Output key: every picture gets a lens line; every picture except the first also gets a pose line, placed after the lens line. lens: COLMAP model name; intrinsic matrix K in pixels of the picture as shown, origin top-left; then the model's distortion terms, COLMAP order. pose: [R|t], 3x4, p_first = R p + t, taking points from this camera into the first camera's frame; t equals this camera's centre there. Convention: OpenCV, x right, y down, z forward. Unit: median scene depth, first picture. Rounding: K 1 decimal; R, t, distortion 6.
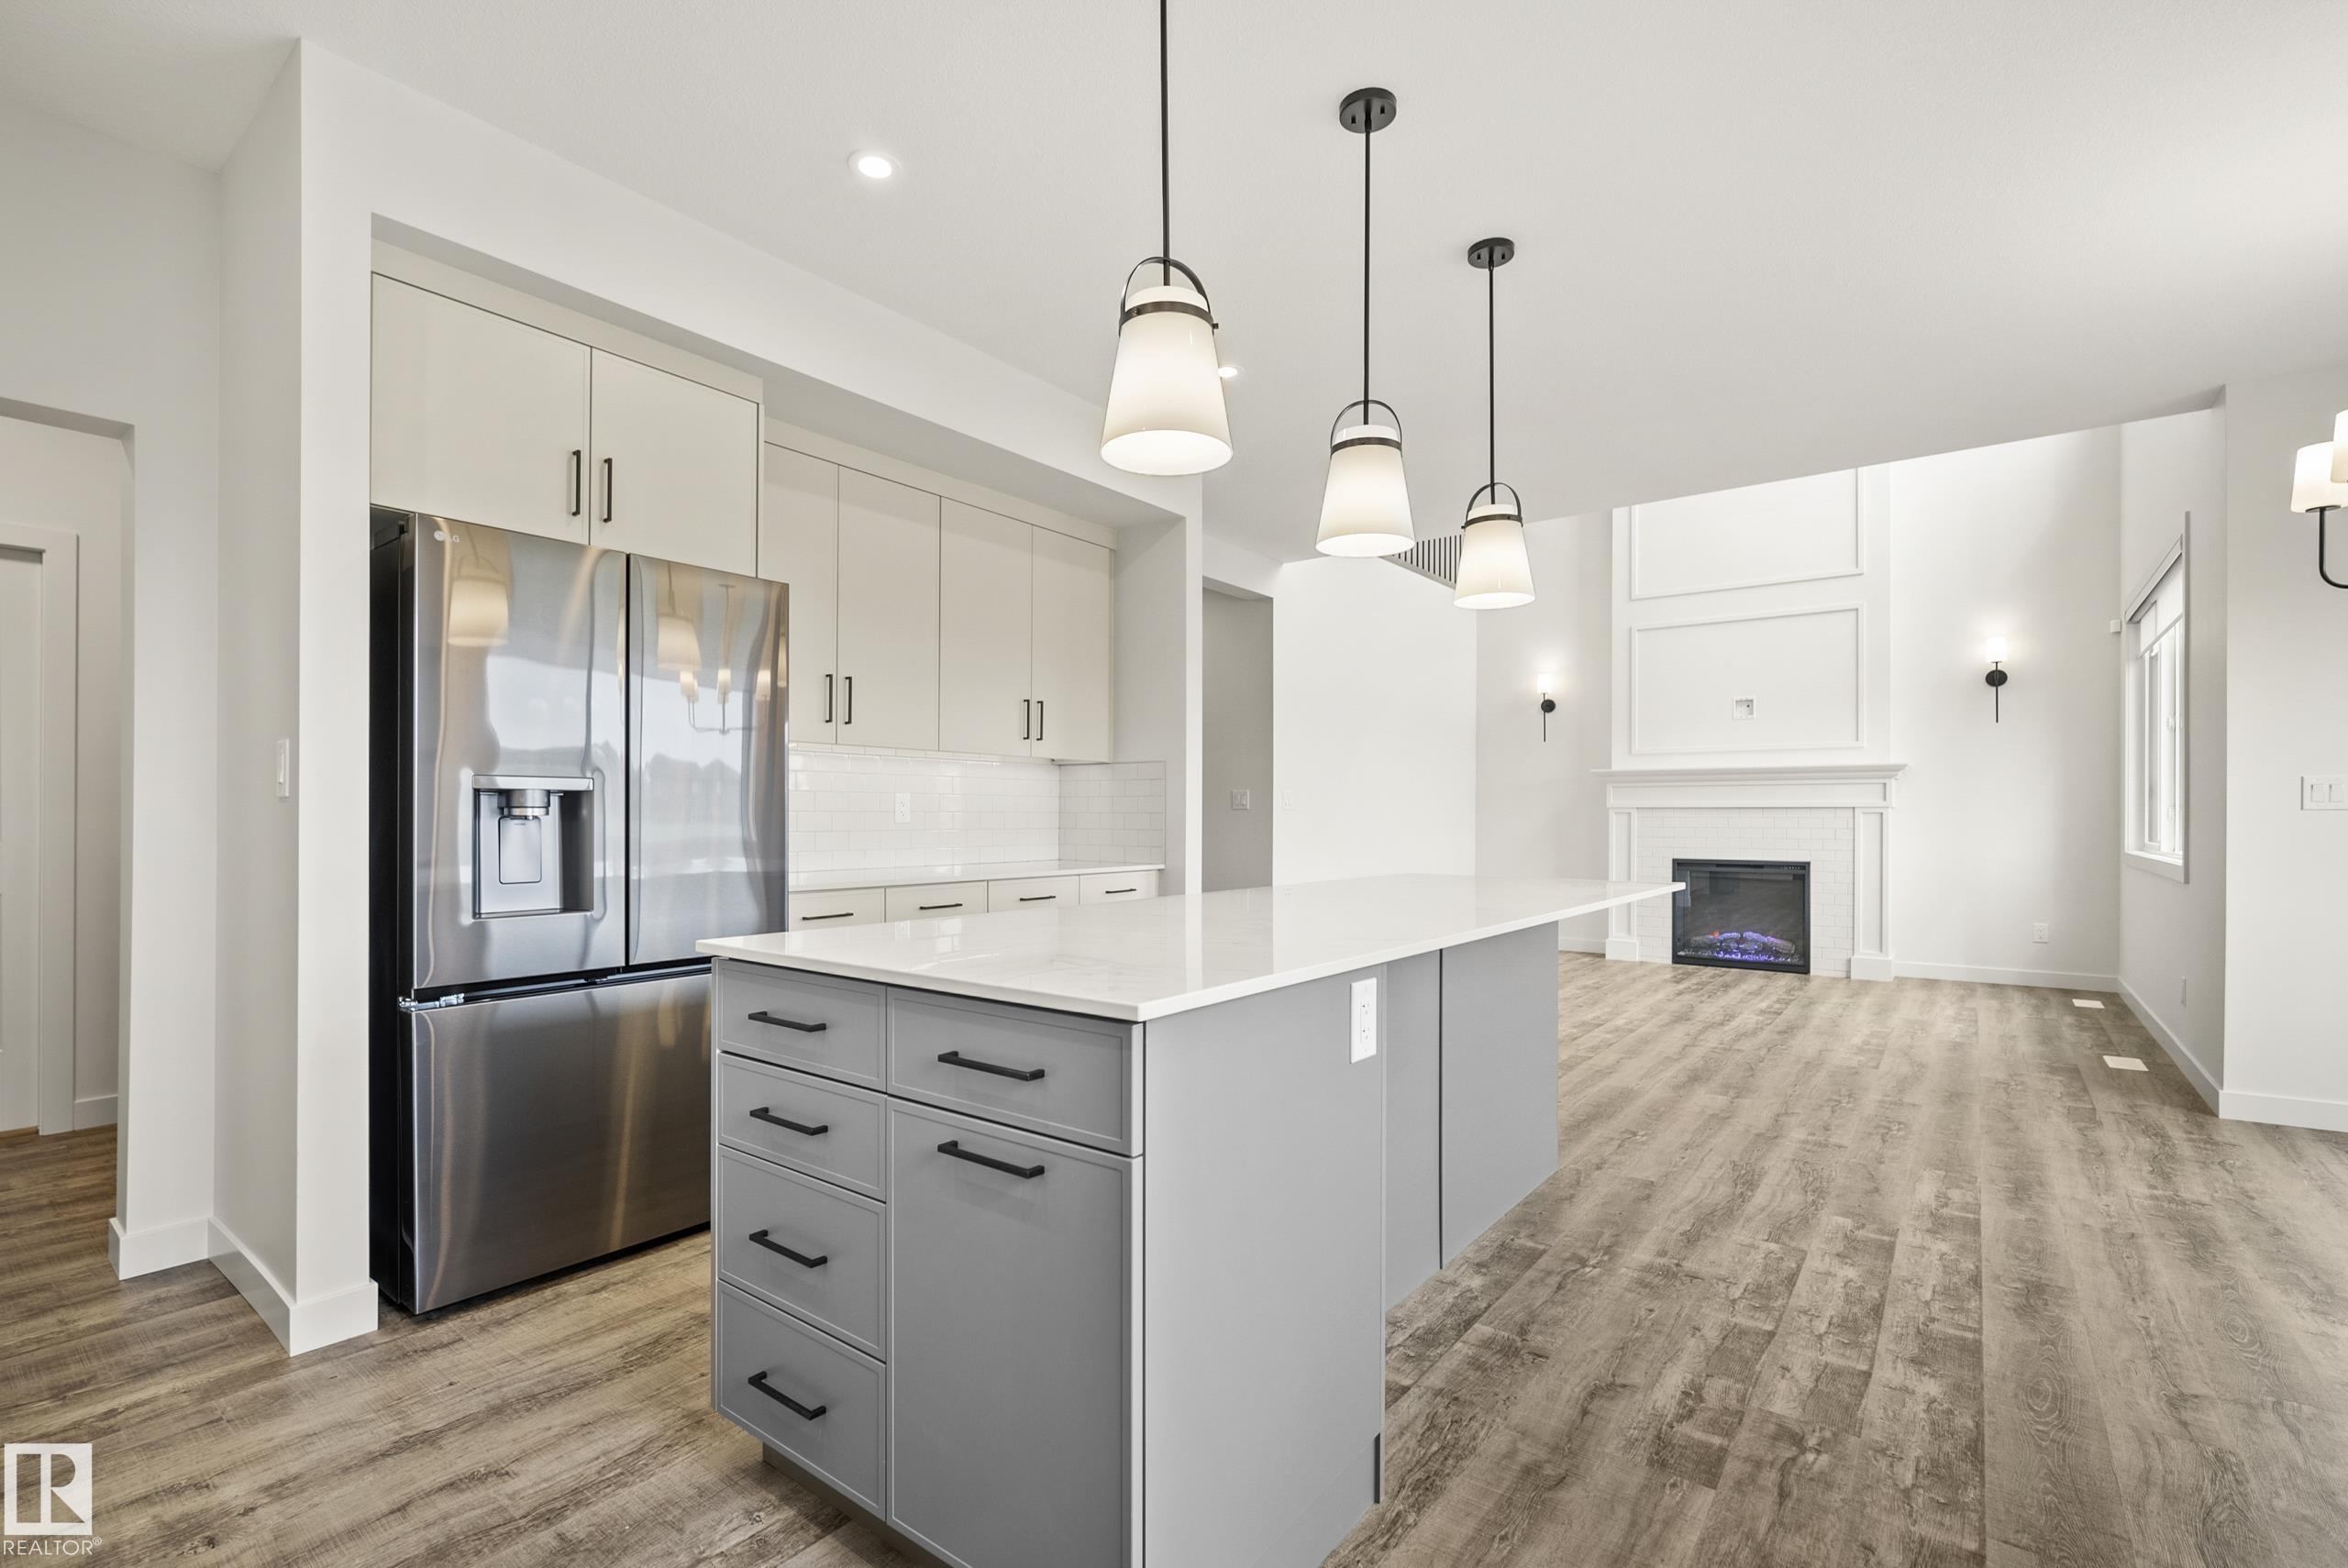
lens RADIAL K [[1045.0, 0, 1176.3], [0, 1045.0, 819.4], [0, 0, 1]] dist [-0.015382, 0.004956]
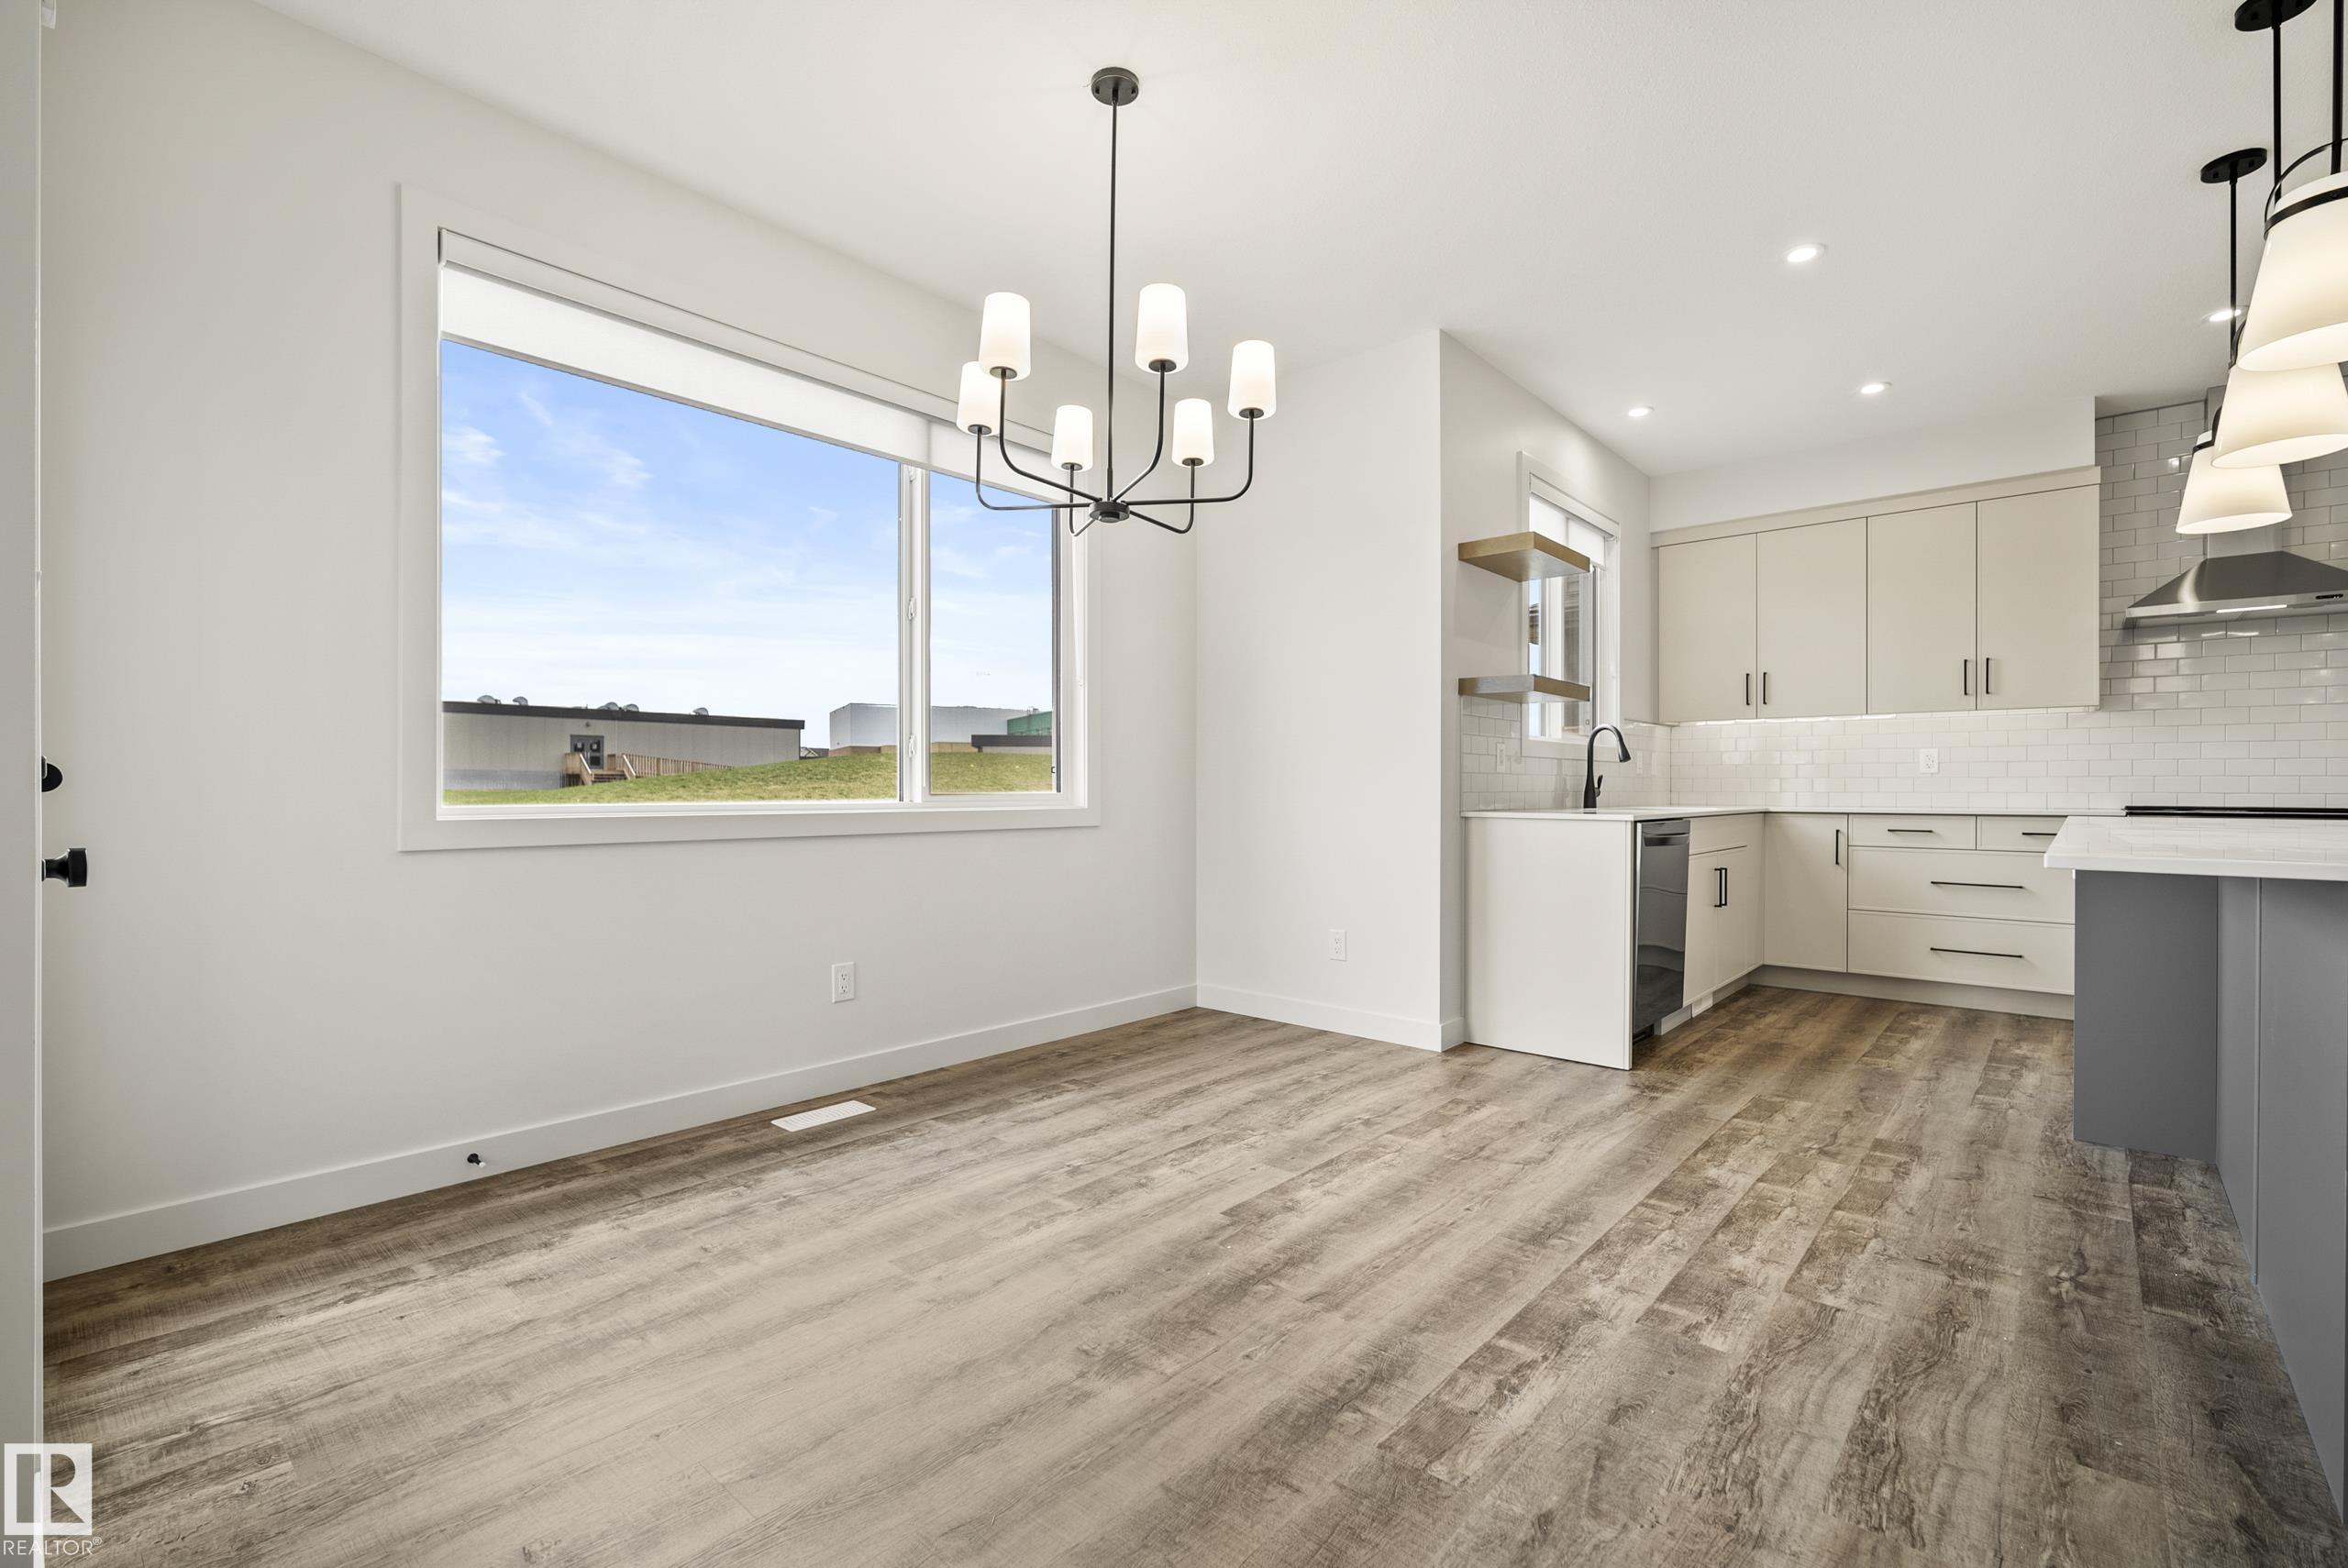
lens RADIAL K [[1037.9, 0, 1170.4], [0, 1037.9, 791.5], [0, 0, 1]] dist [-0.014616, 0.004645]
pose [[-0.997476, -0.004080, 0.070881, 0.759681], [-0.003728, 0.999980, 0.005092, 0.033328], [-0.070901, 0.004815, -0.997472, 1.349935]]
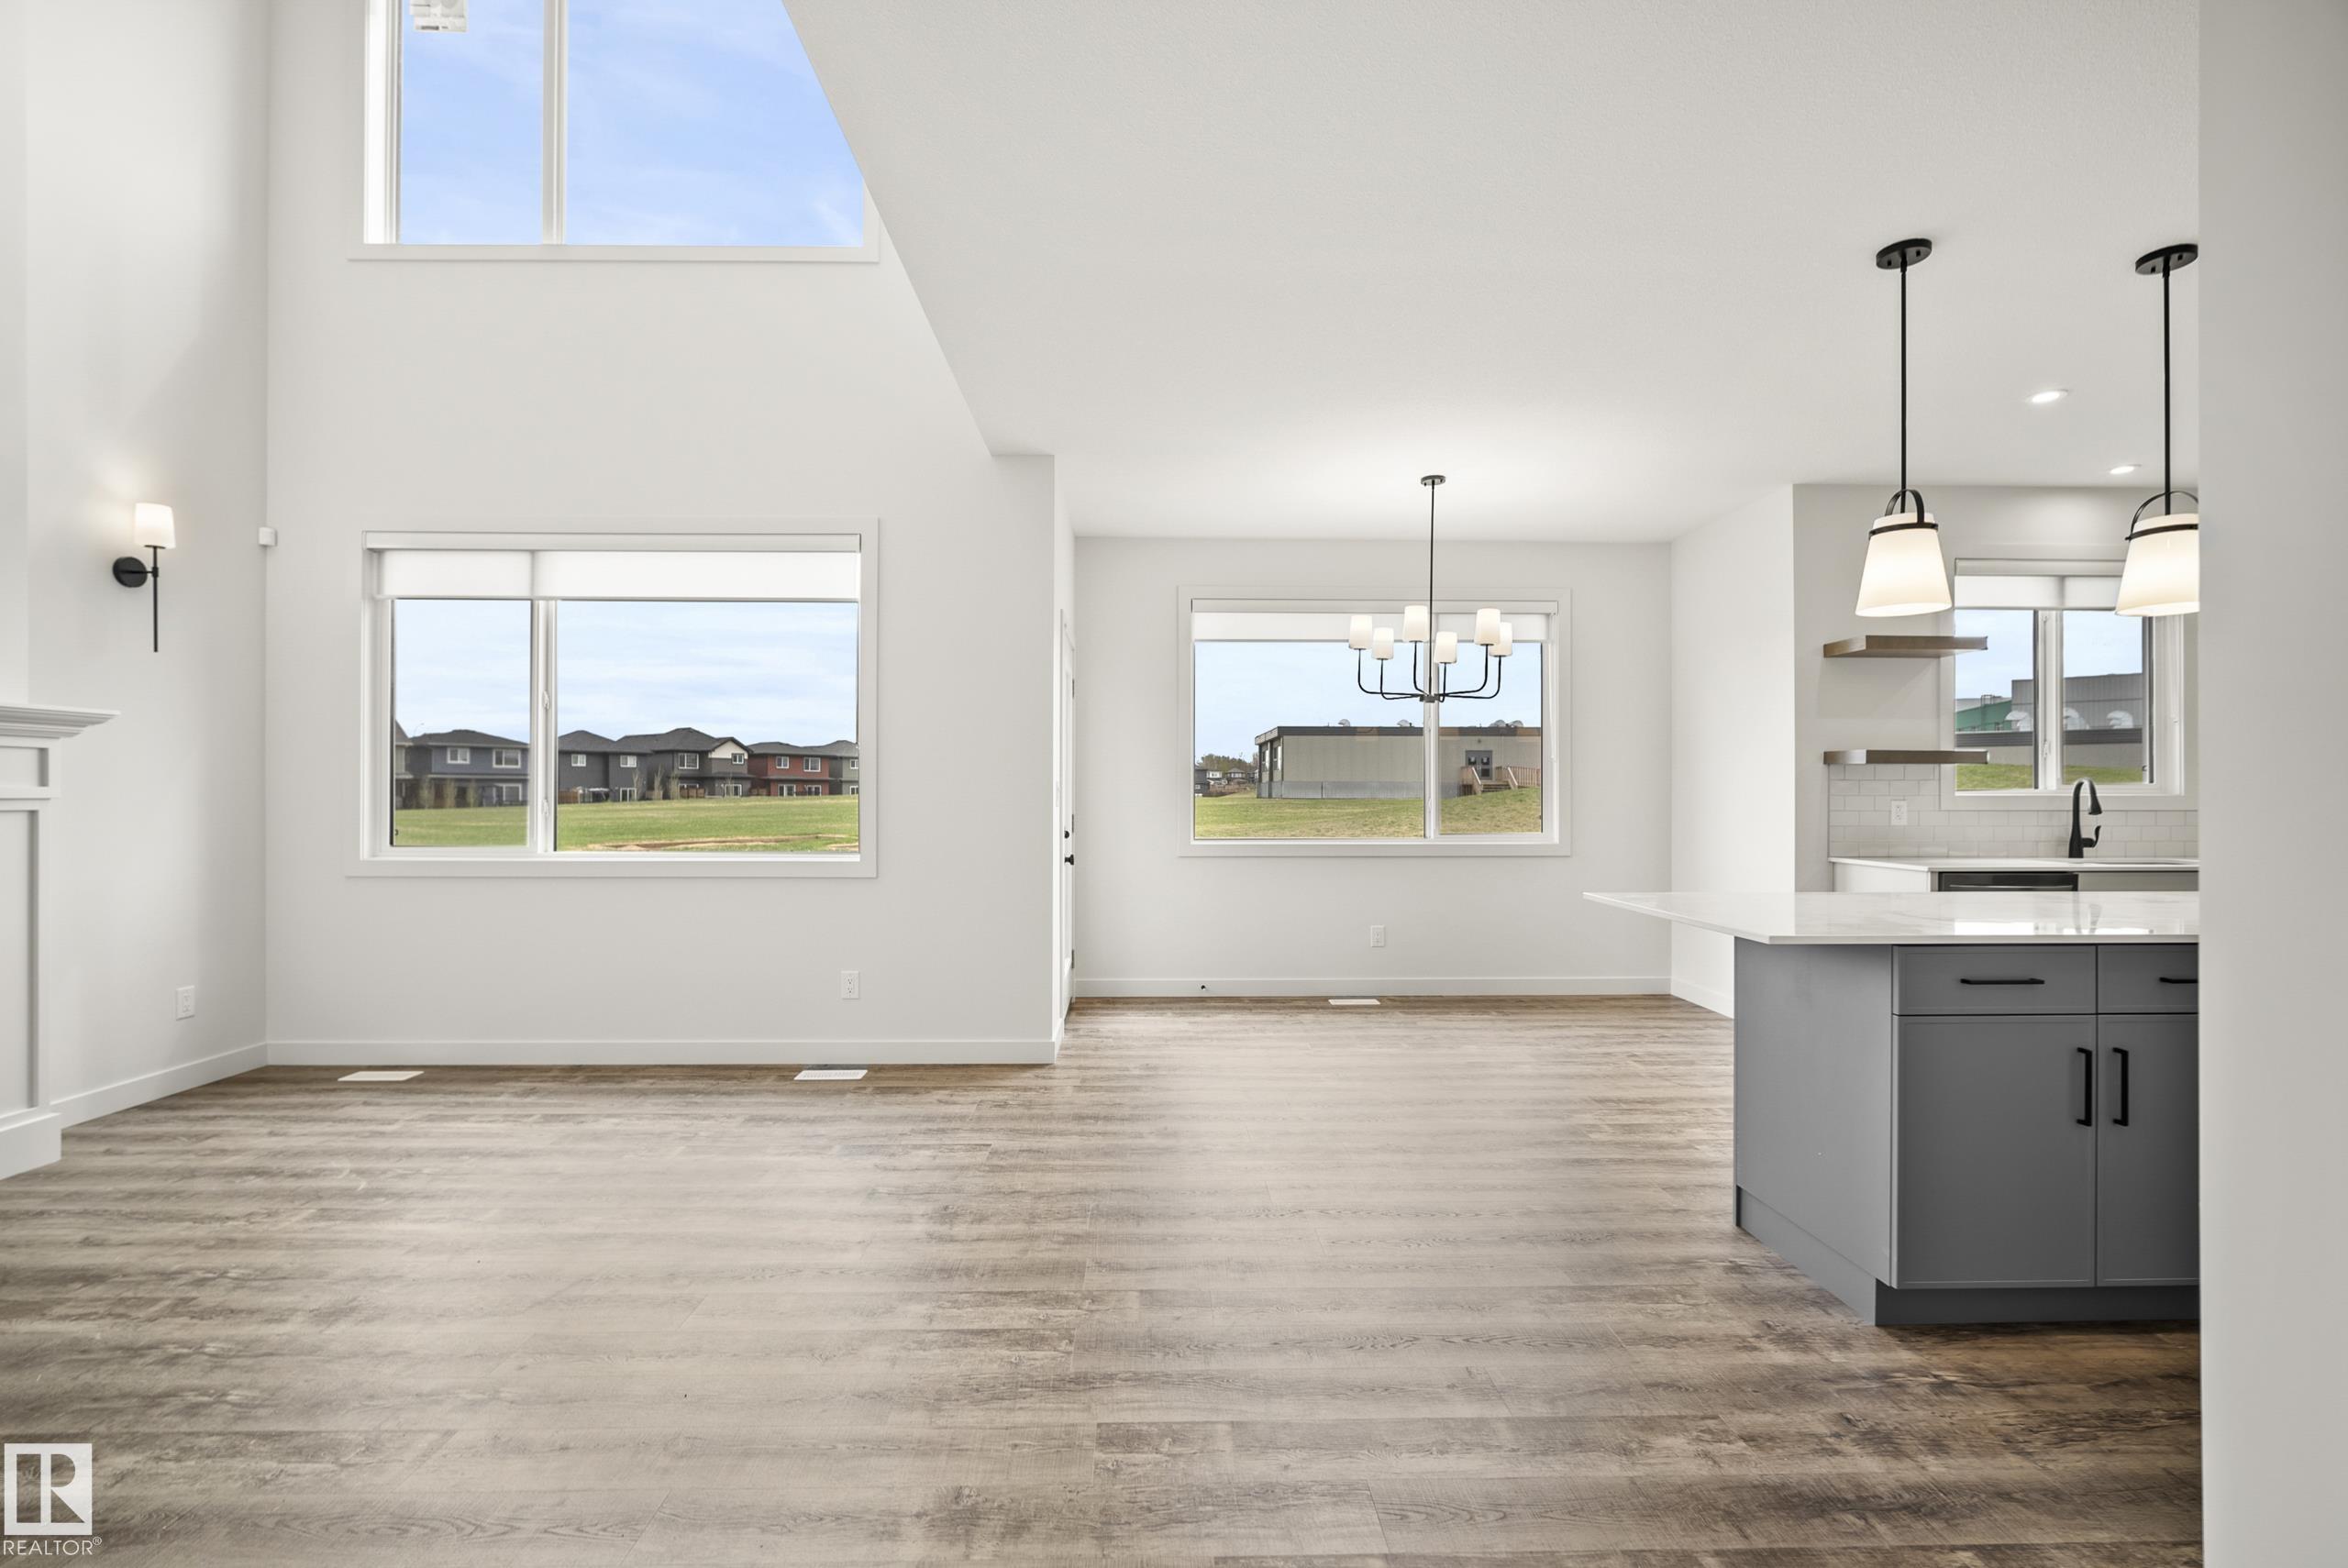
lens RADIAL K [[1037.9, 0, 1170.4], [0, 1037.9, 791.5], [0, 0, 1]] dist [-0.014616, 0.004645]
pose [[-0.626927, -0.001254, 0.779077, -0.018121], [-0.000065, 0.999999, 0.001557, -0.032419], [-0.779078, 0.000926, -0.626926, 1.792225]]
